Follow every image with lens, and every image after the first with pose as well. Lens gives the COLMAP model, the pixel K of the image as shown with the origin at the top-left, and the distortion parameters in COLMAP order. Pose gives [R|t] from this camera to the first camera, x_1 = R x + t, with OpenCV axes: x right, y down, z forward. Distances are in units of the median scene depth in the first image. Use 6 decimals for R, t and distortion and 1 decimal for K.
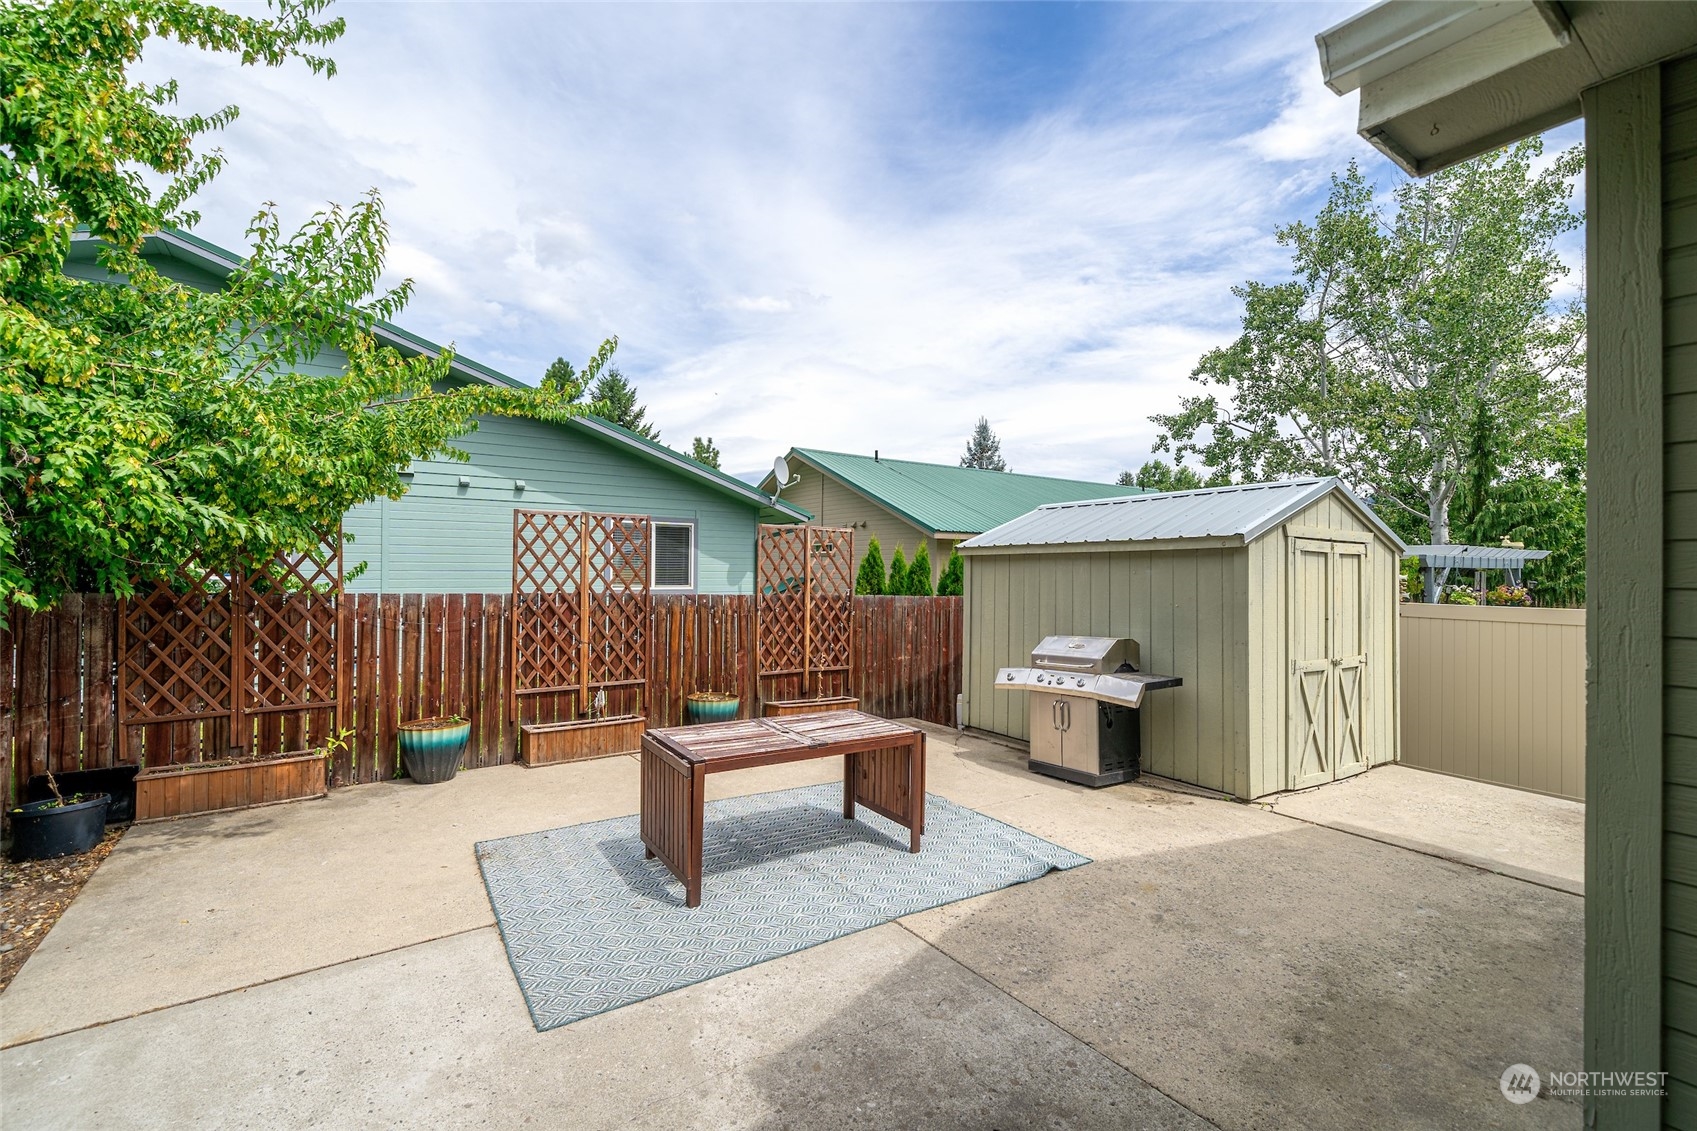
lens RADIAL K [[732.2, 0, 851.3], [0, 732.2, 566.3], [0, 0, 1]] dist [-0.000013, 0.000275]
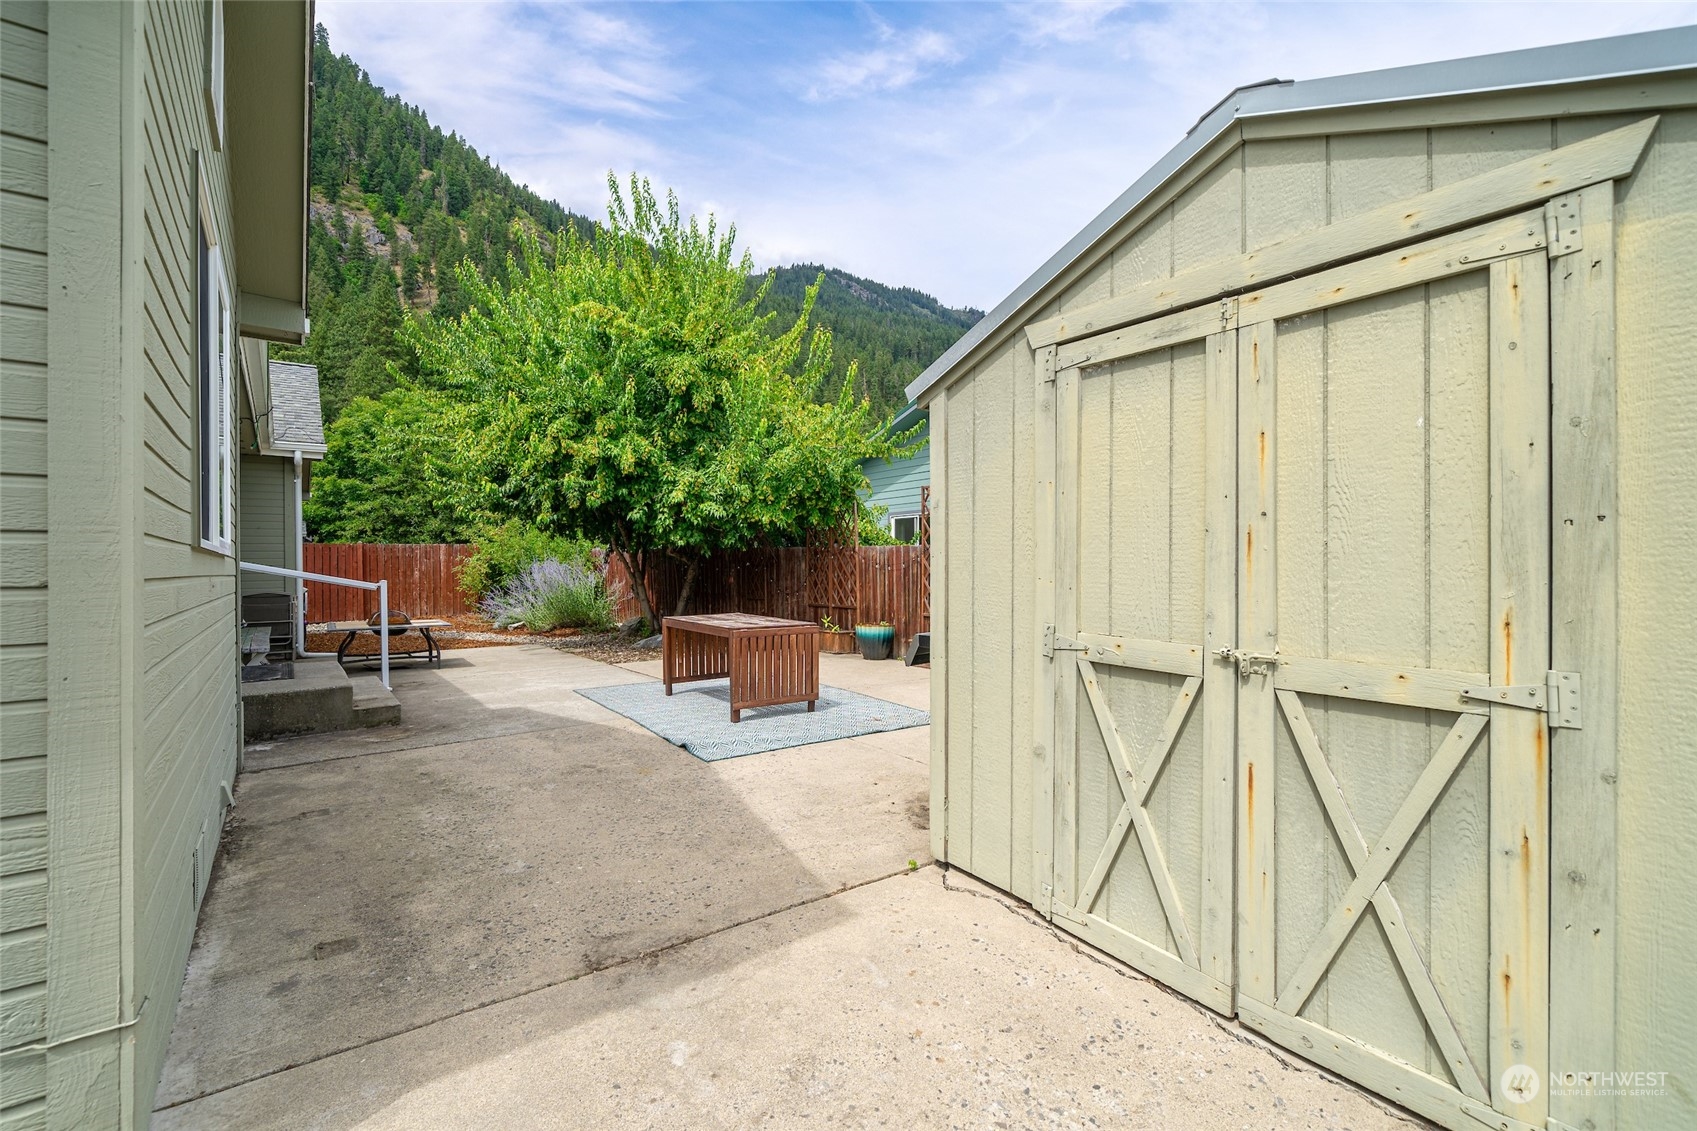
lens RADIAL K [[713.6, 0, 848.1], [0, 713.6, 568.0], [0, 0, 1]] dist [-0.001280, -0.000087]
pose [[0.051856, -0.001946, -0.998653, 1.512202], [0.010895, 0.999940, -0.001383, 0.130075], [0.998595, -0.010809, 0.051874, 1.252402]]
